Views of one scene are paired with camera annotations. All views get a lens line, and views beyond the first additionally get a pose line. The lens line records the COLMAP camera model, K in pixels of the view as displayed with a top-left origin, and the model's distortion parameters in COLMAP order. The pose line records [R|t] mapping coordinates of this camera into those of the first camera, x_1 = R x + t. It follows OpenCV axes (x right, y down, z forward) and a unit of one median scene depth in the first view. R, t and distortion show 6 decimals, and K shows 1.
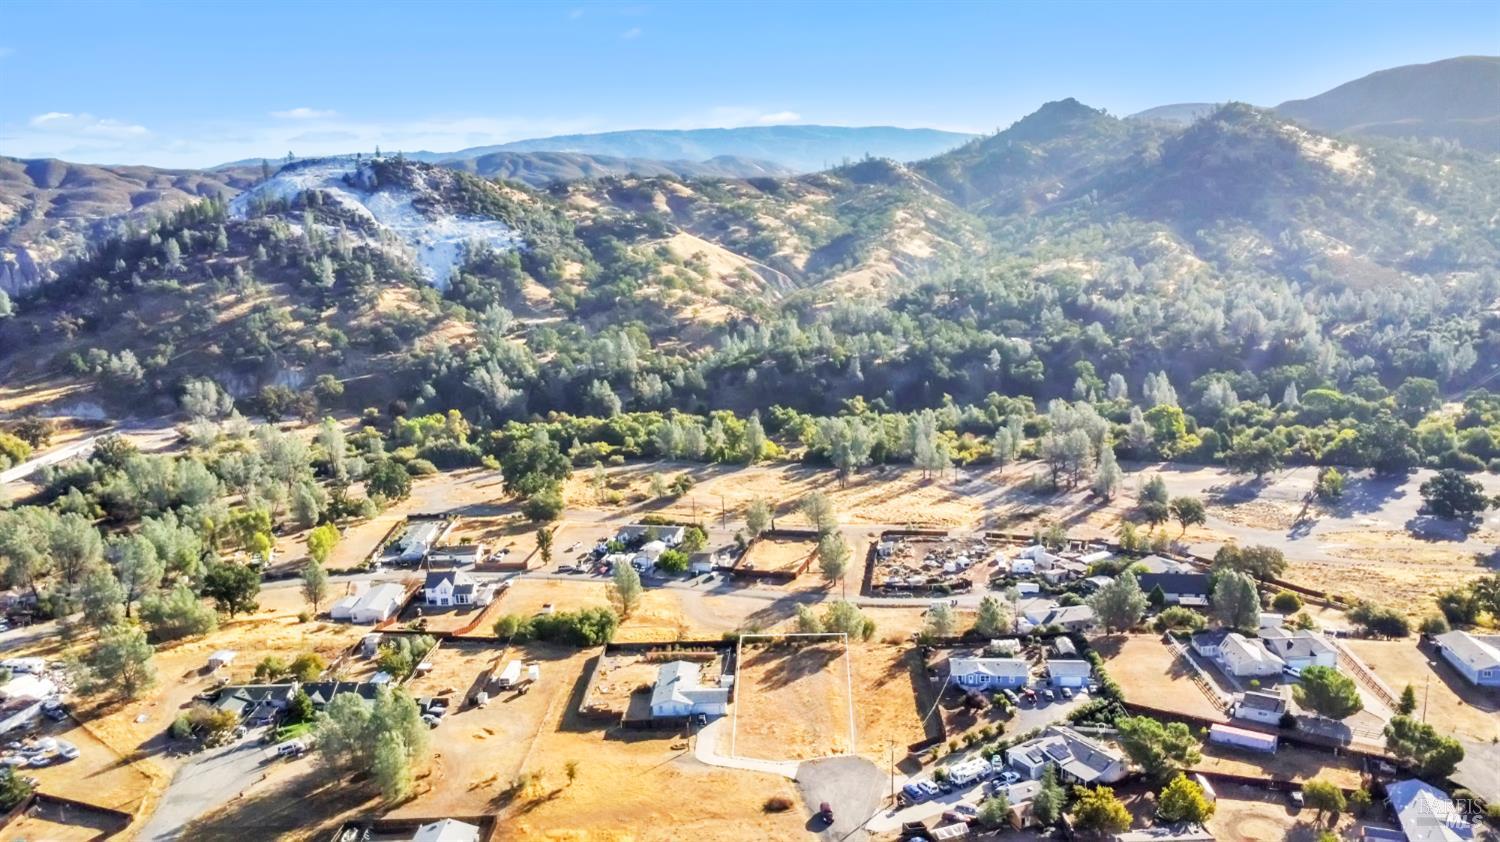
lens RADIAL K [[1093.5, 0, 750.0], [0, 1093.5, 421.0], [0, 0, 1]] dist [-0.026770, 0.000398]
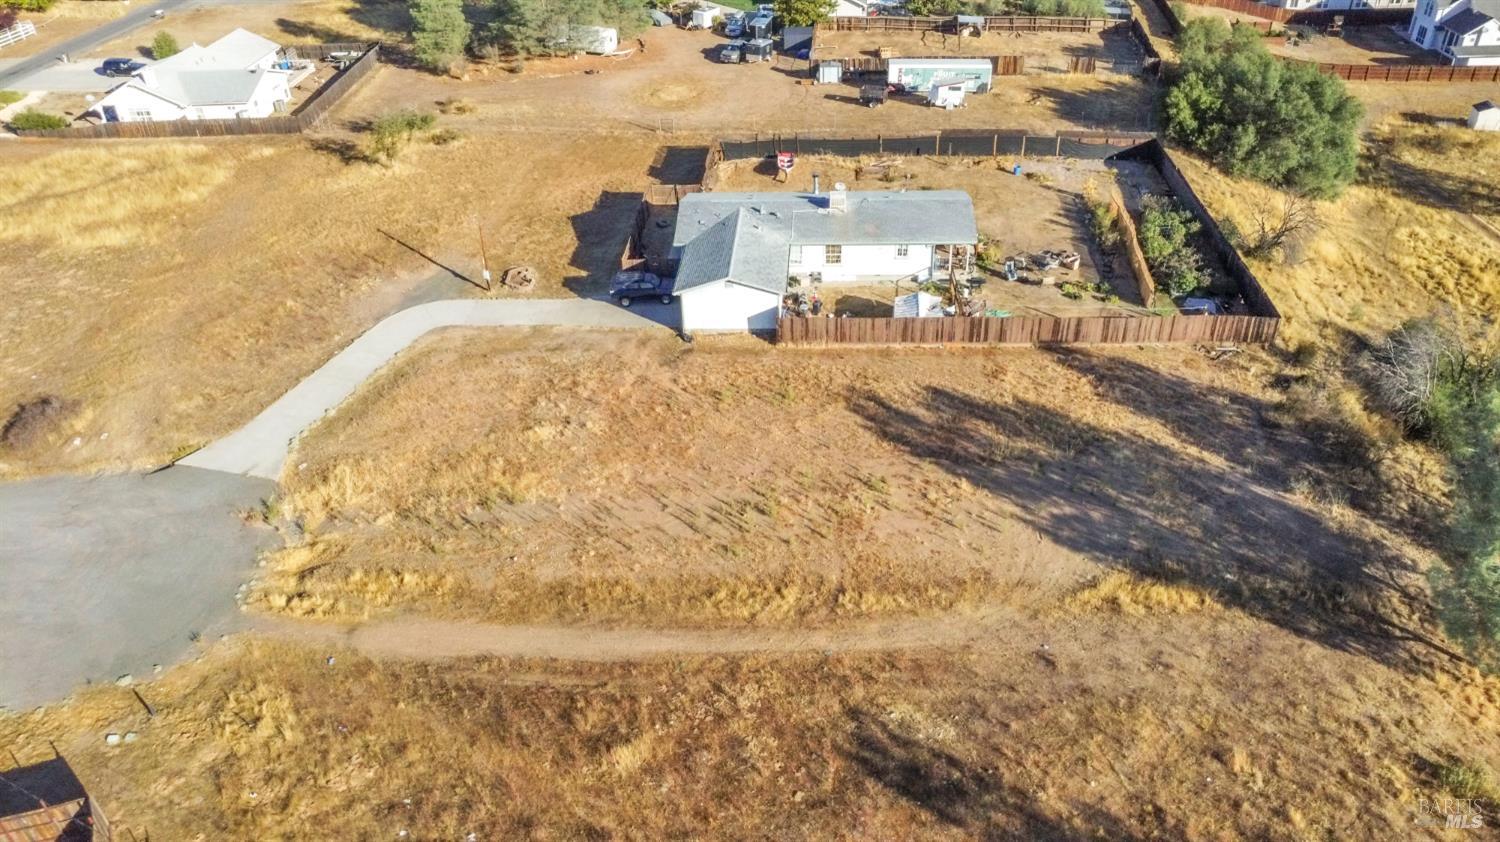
lens RADIAL K [[1093.5, 0, 750.0], [0, 1093.5, 421.0], [0, 0, 1]] dist [-0.026770, 0.000398]
pose [[-0.038566, 0.585608, -0.809676, 0.207158], [-0.157595, 0.796574, 0.583638, 0.097486], [0.986751, 0.150109, 0.061568, 0.888591]]
